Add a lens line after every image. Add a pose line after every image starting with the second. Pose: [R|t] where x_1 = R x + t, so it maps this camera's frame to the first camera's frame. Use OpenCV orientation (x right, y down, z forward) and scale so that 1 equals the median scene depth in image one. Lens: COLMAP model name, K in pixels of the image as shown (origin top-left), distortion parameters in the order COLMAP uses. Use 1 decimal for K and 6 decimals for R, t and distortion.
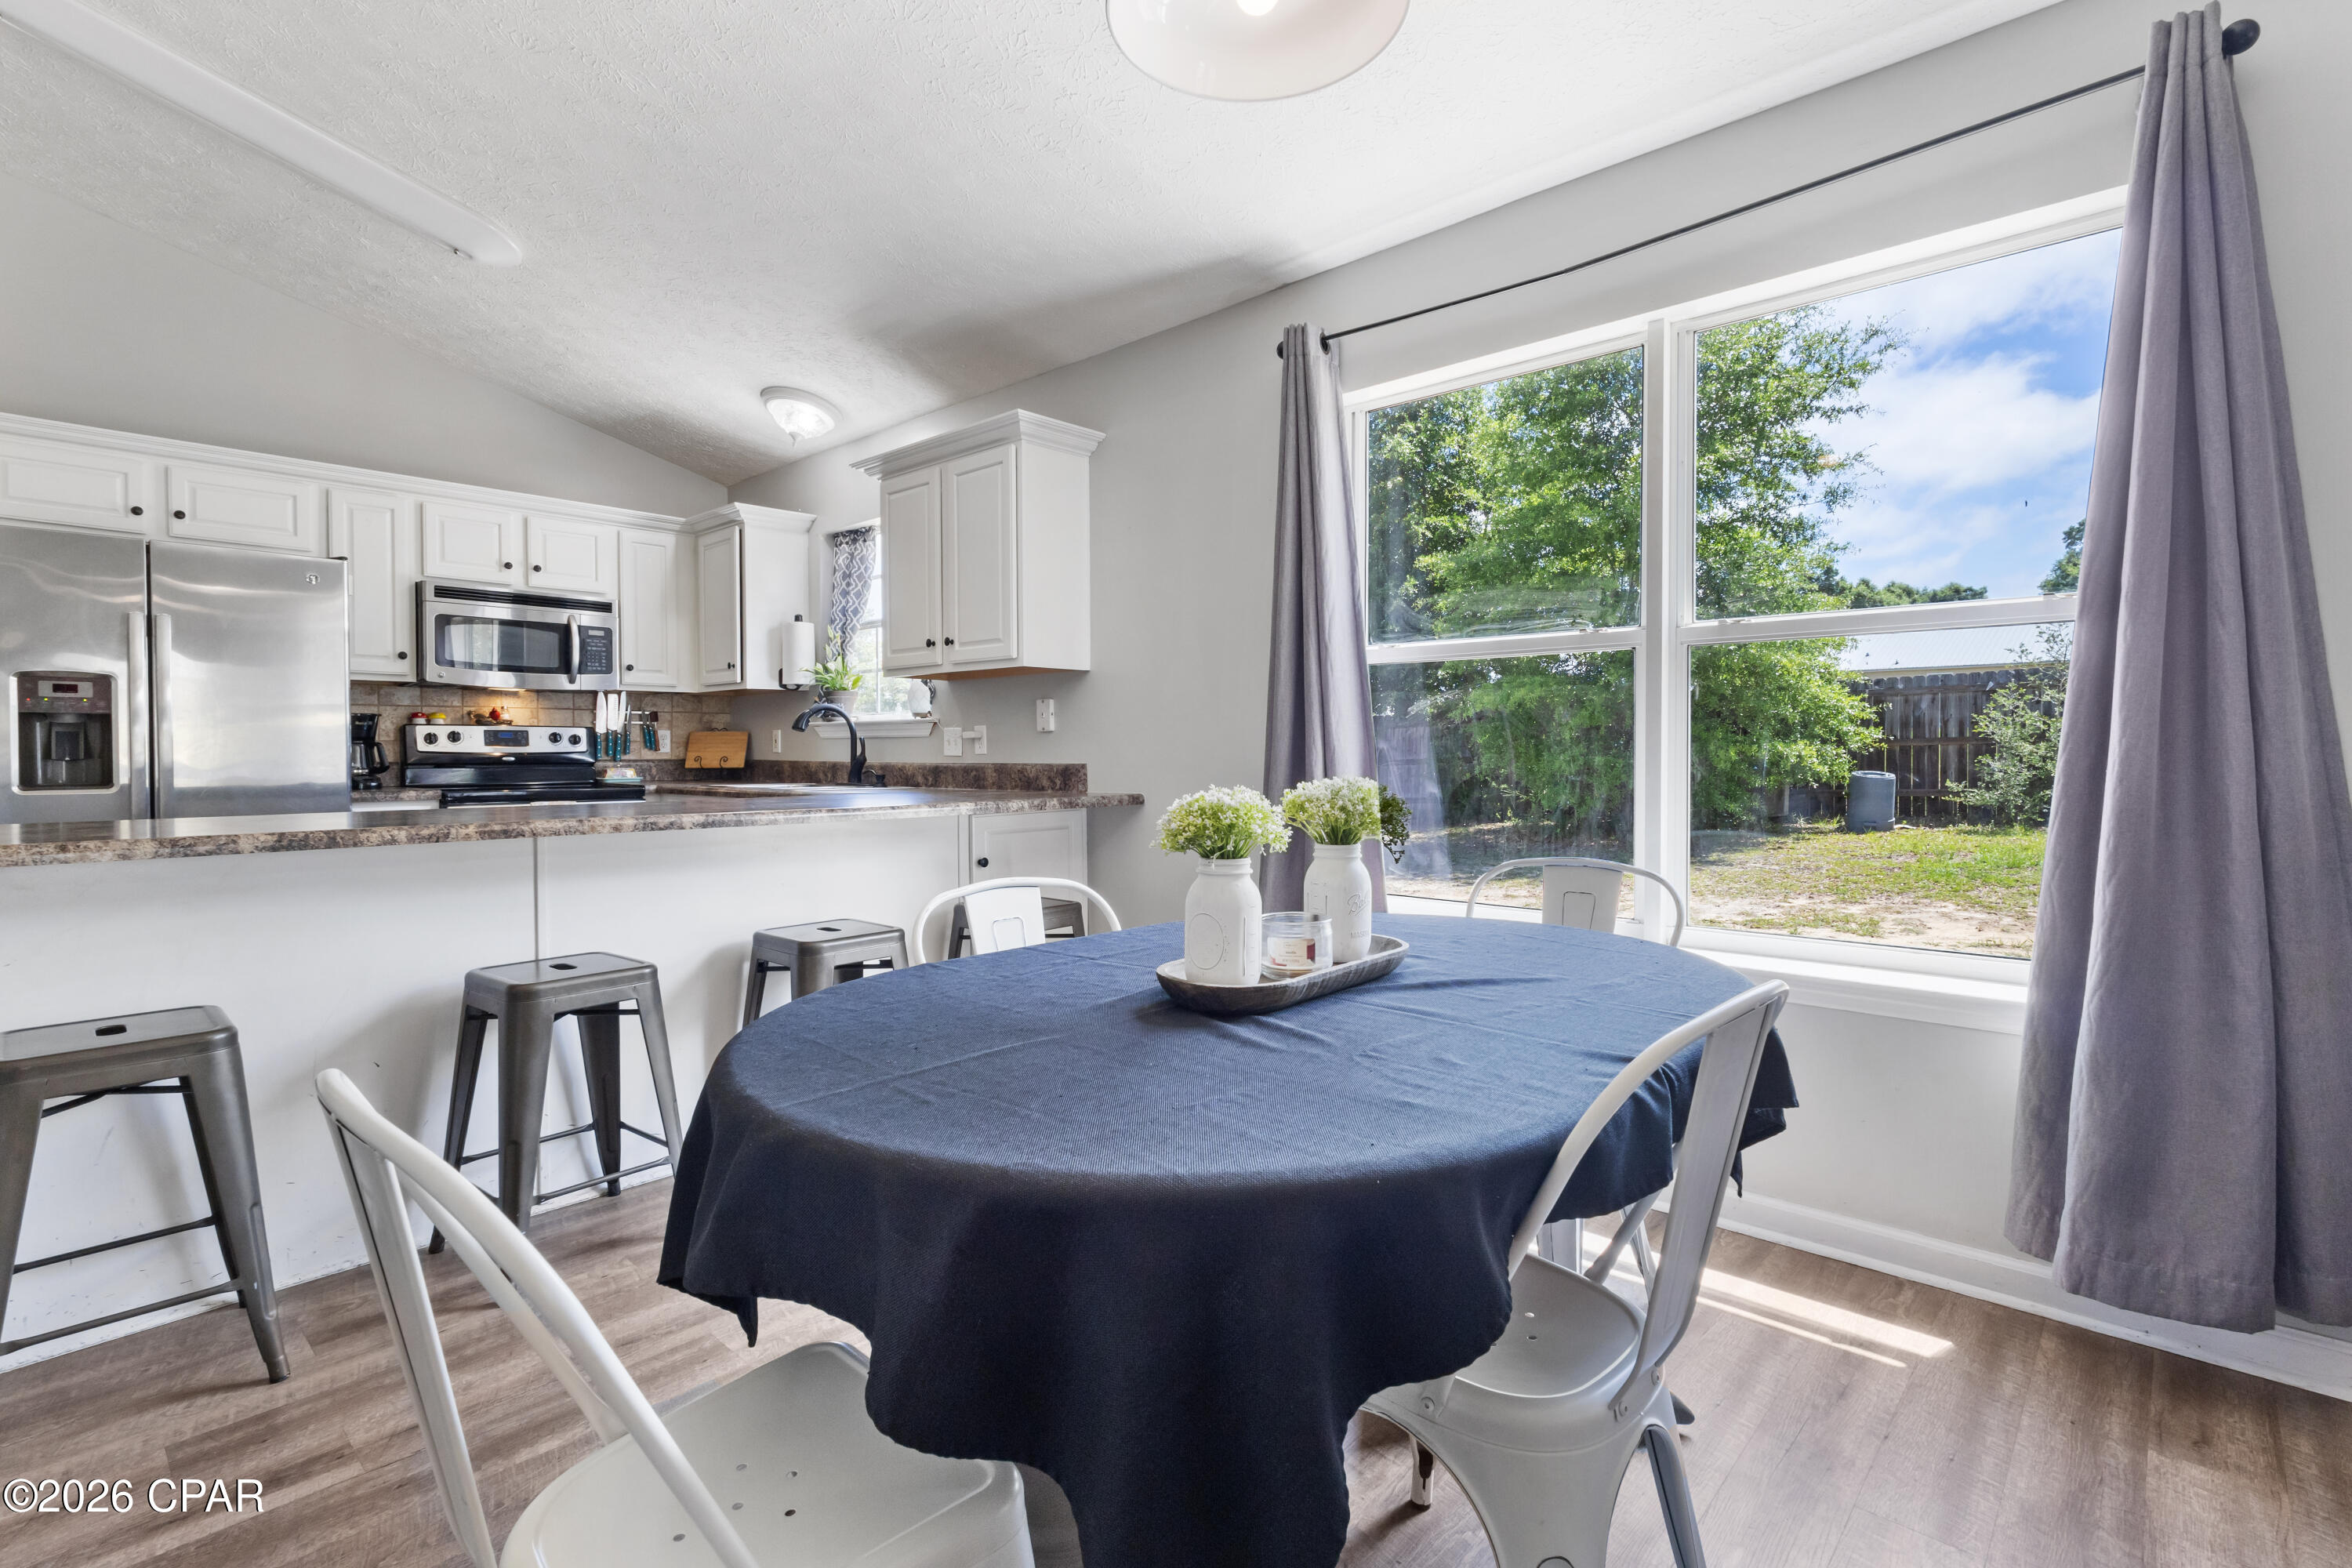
lens RADIAL K [[1090.0, 0, 1176.0], [0, 1090.0, 784.0], [0, 0, 1]] dist [-0.000331, 0.000484]
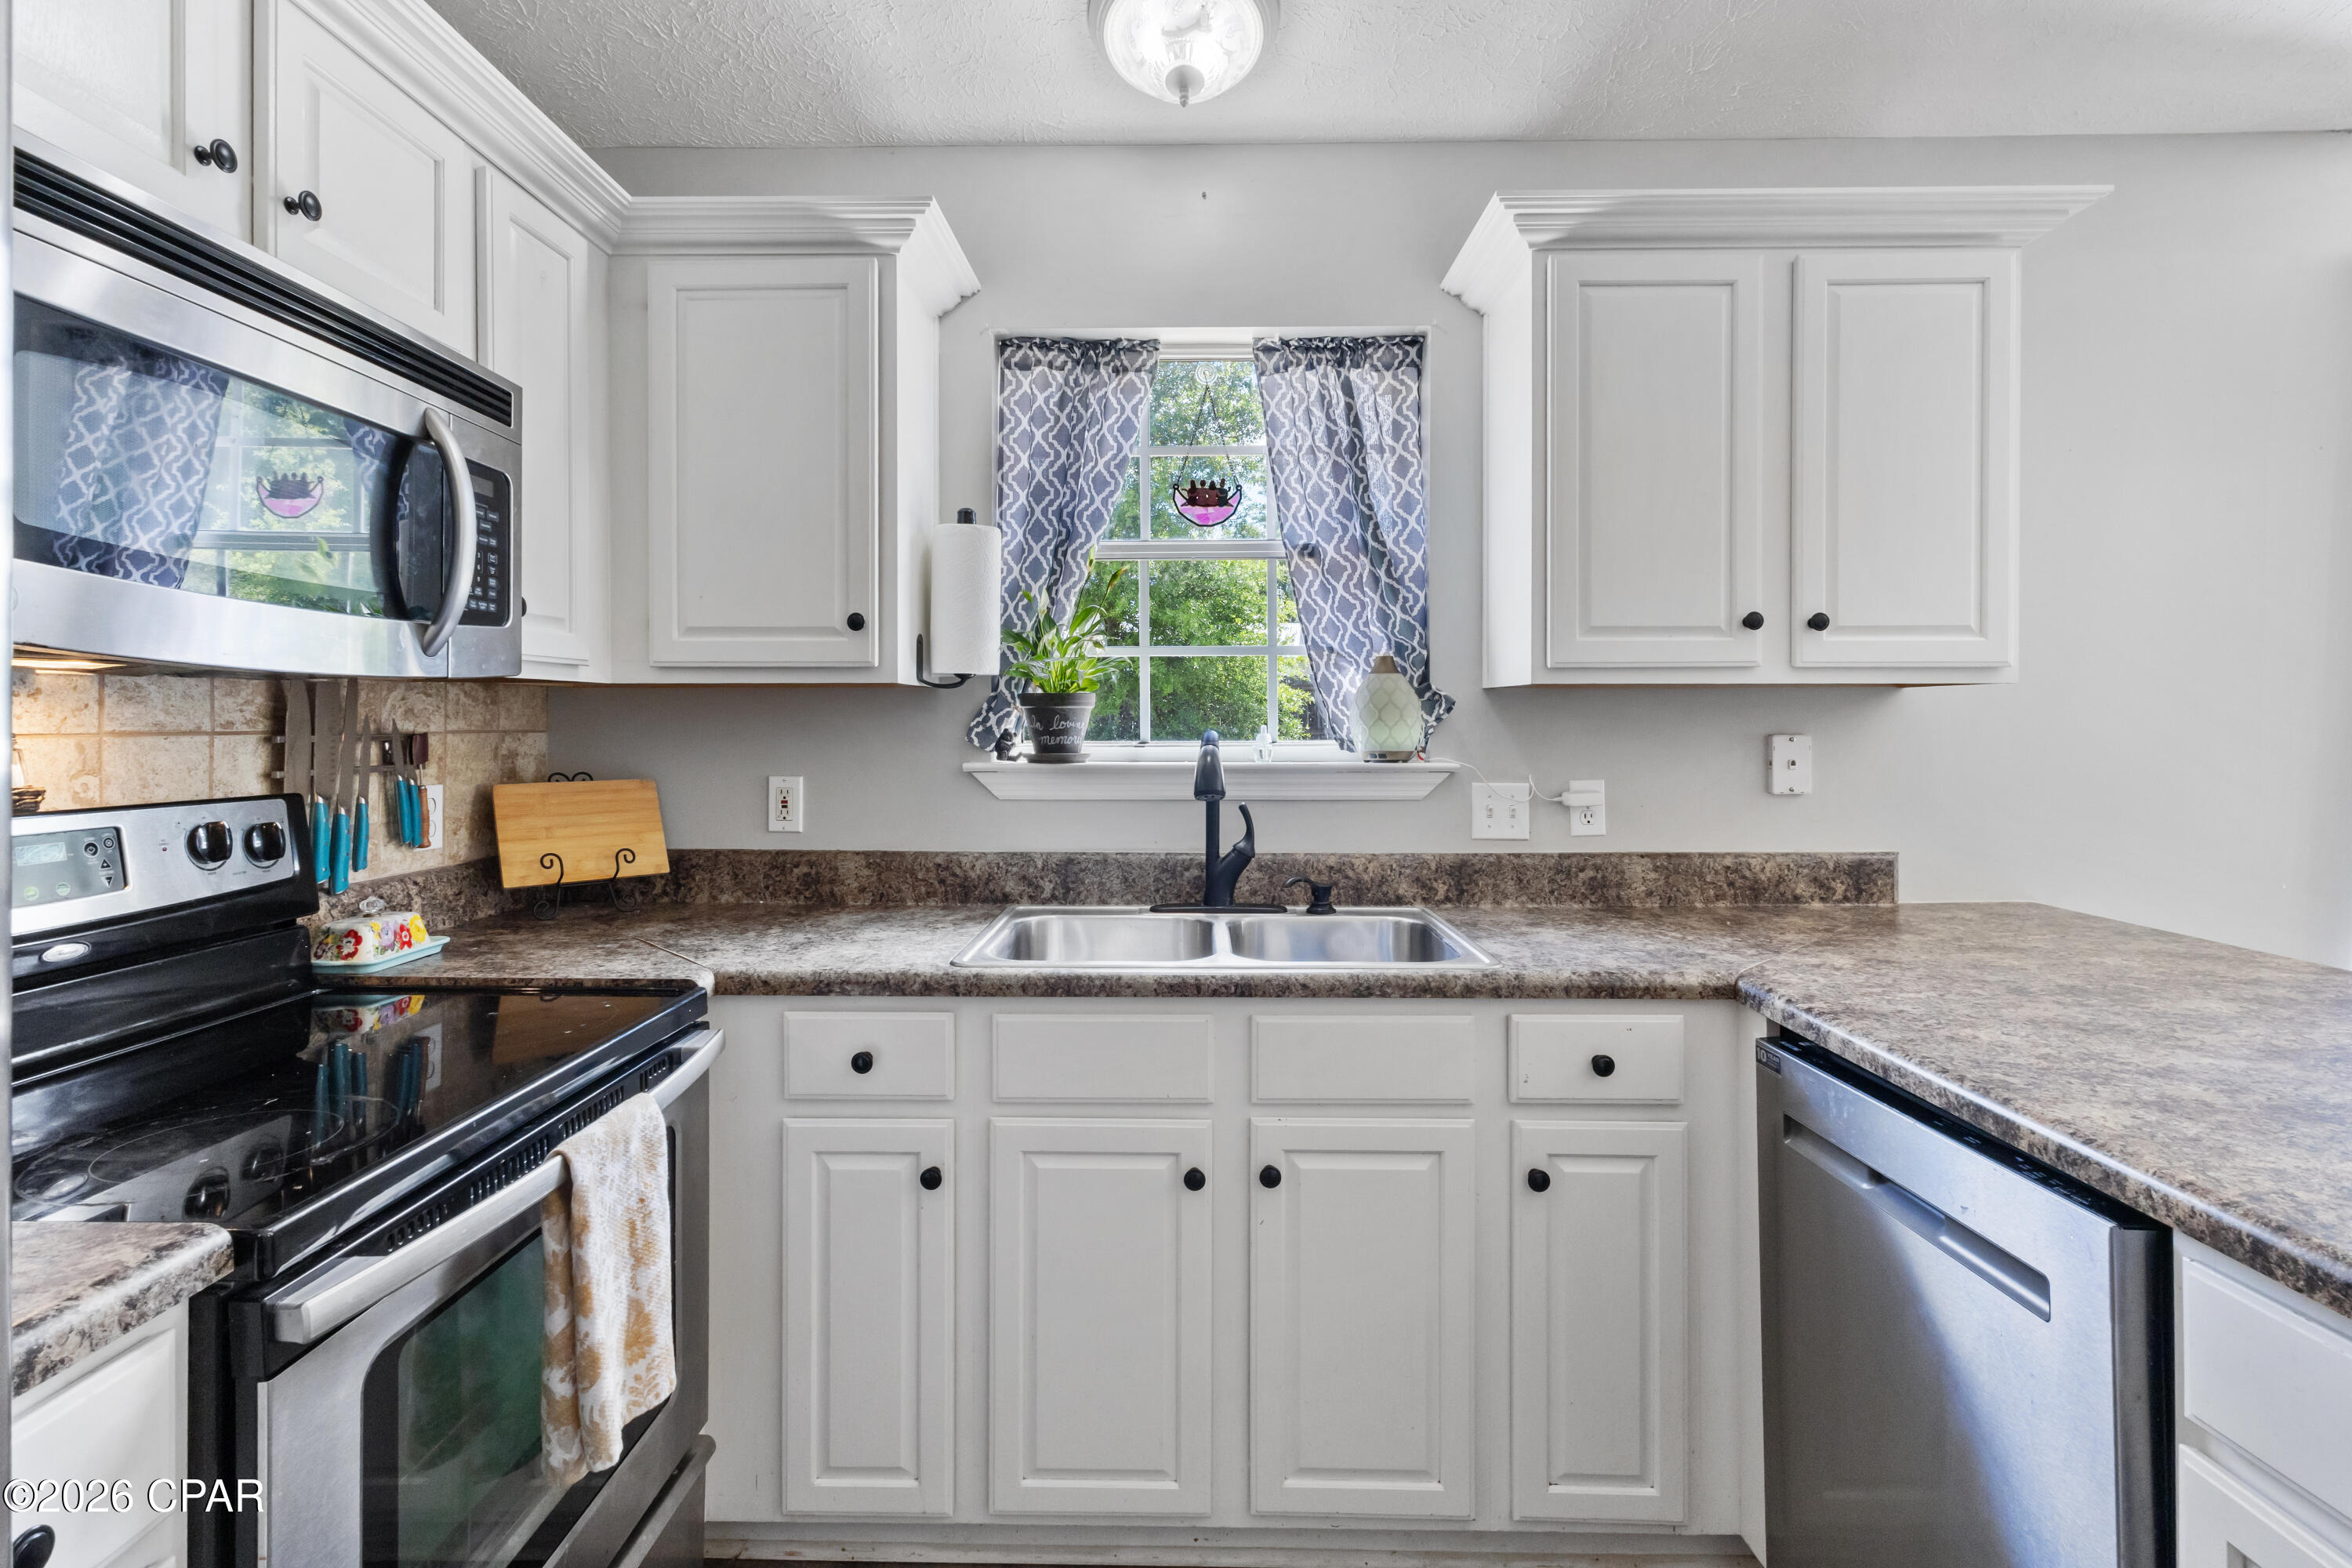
lens RADIAL K [[1105.6, 0, 1175.0], [0, 1105.6, 729.0], [0, 0, 1]] dist [0.003346, 0.000867]
pose [[0.748285, -0.002249, 0.663374, -0.604194], [0.019489, 0.999637, -0.018594, -0.064412], [-0.663091, 0.026842, 0.748057, 0.666636]]
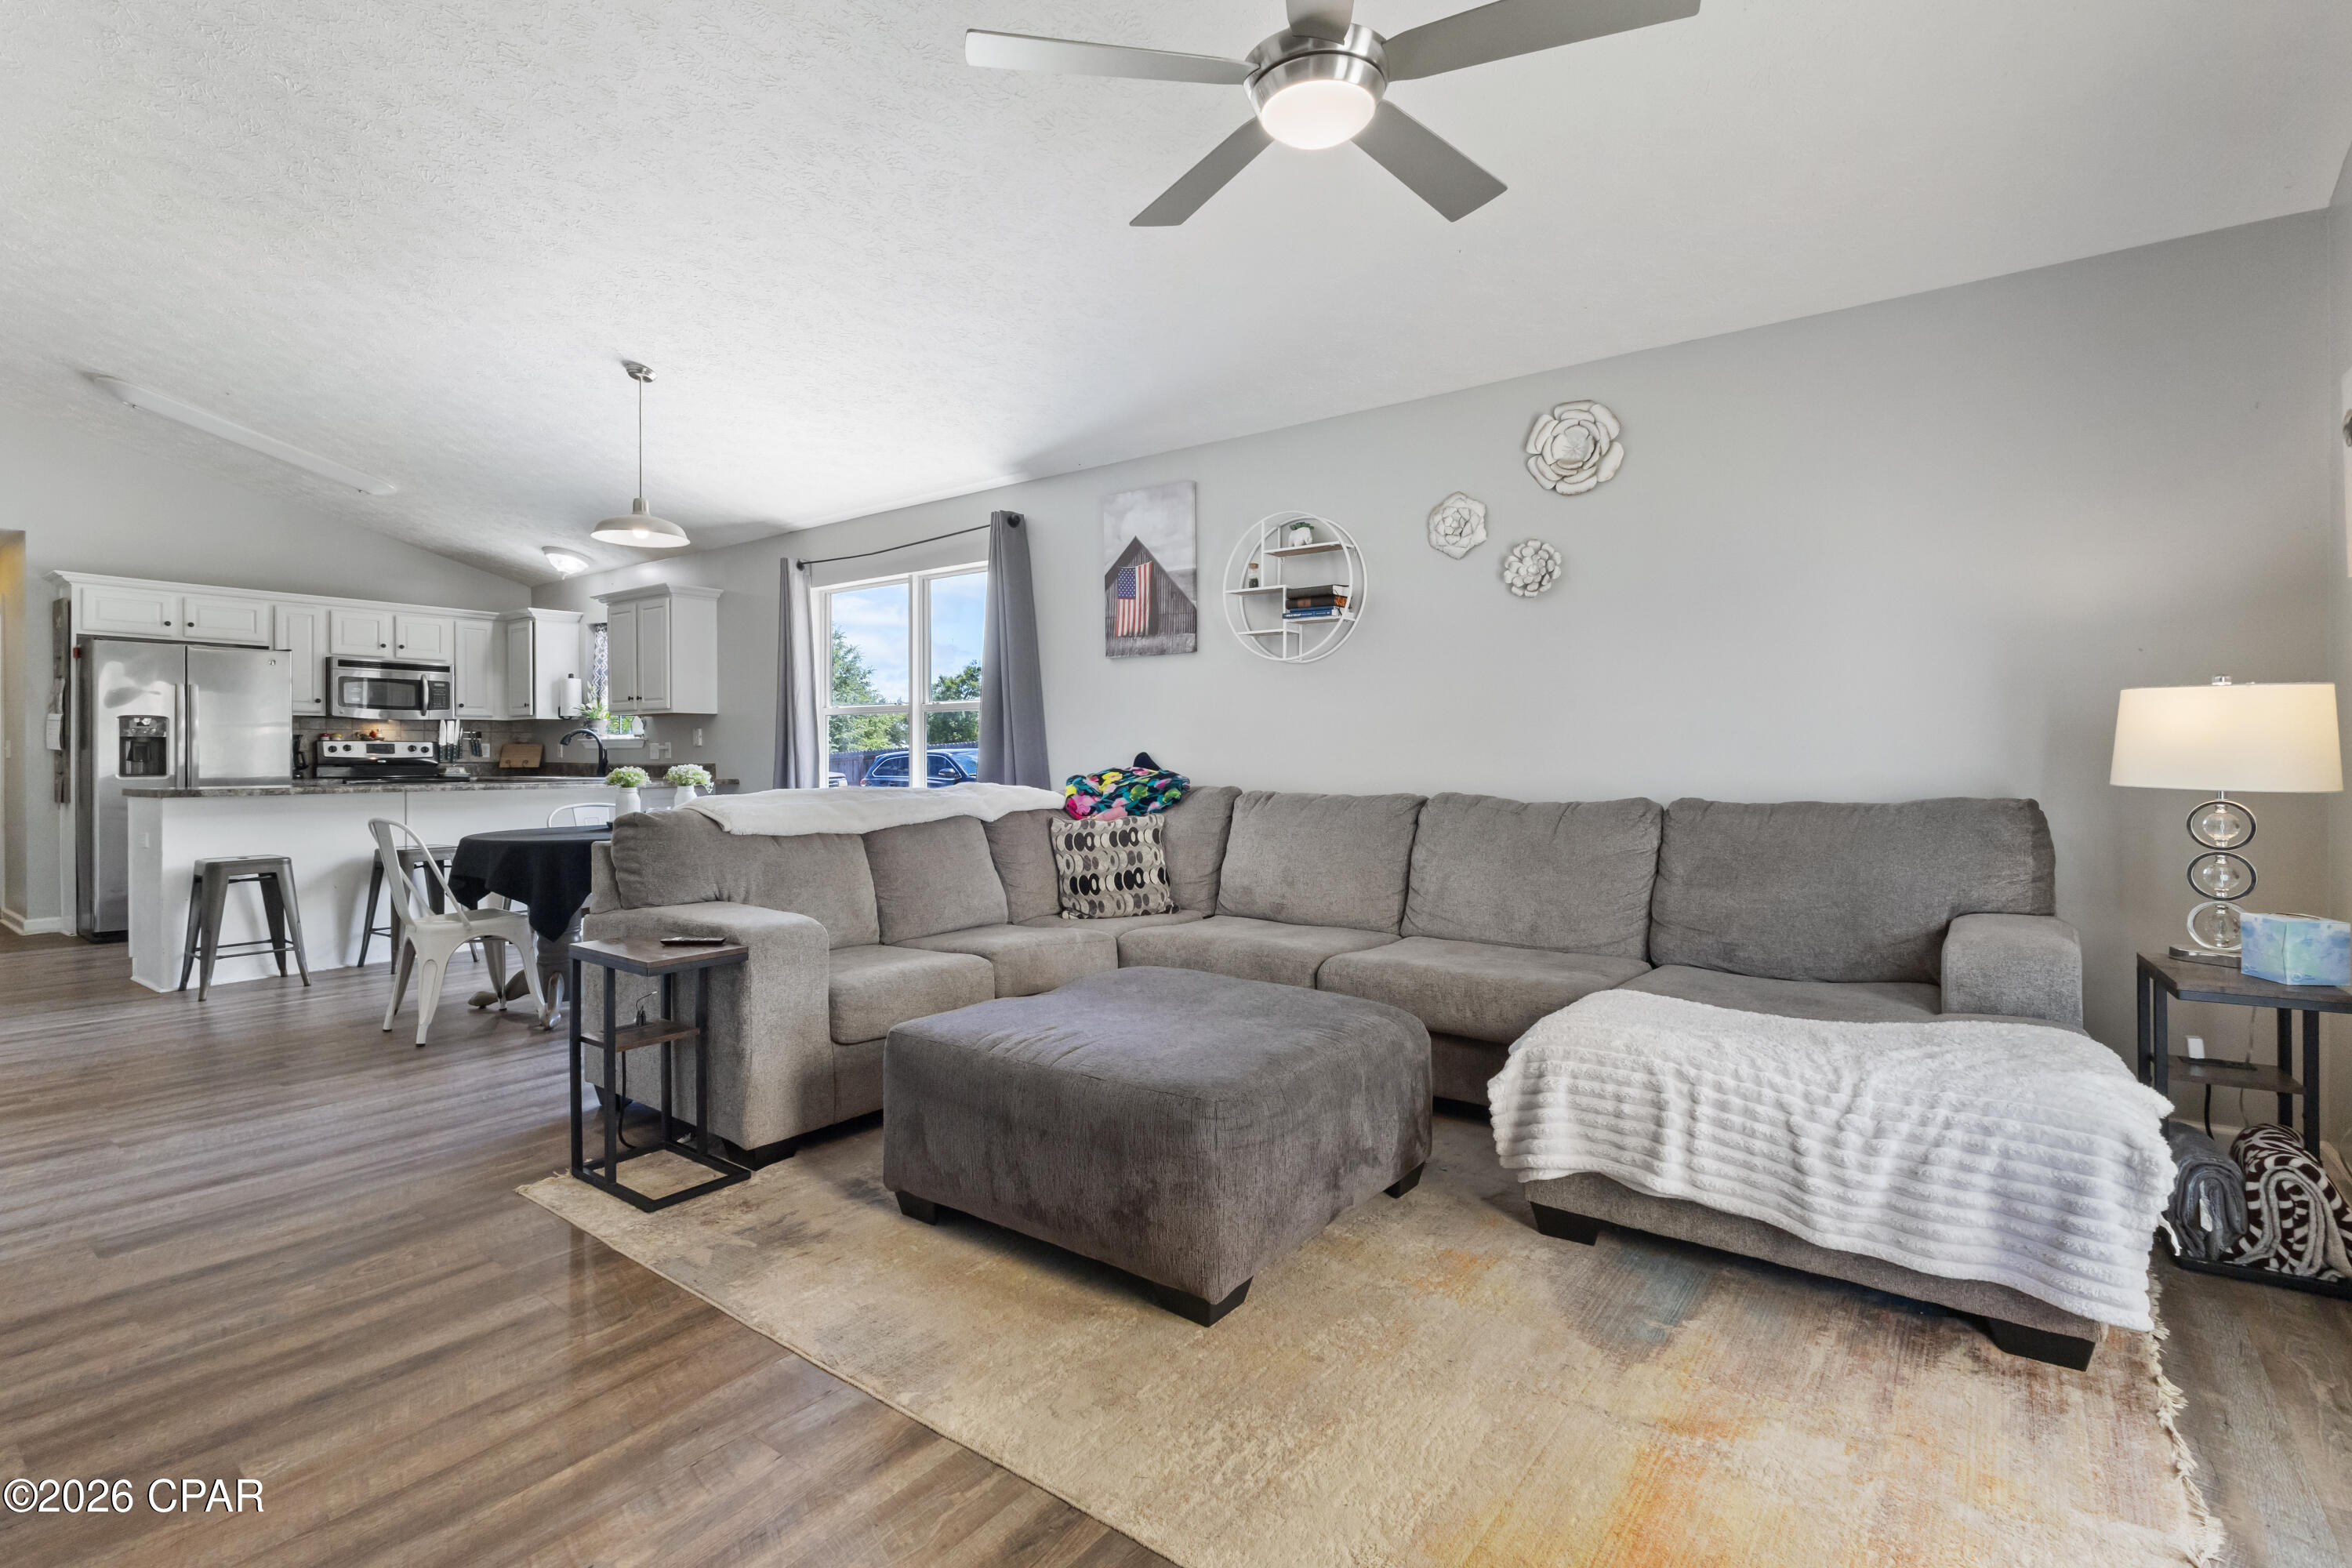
lens RADIAL K [[1087.4, 0, 1176.0], [0, 1087.4, 773.1], [0, 0, 1]] dist [0.001709, 0.000391]
pose [[0.994964, -0.001337, 0.100222, 0.420565], [0.002946, 0.999869, -0.015908, 0.024514], [-0.100188, 0.016123, 0.994838, -0.763998]]
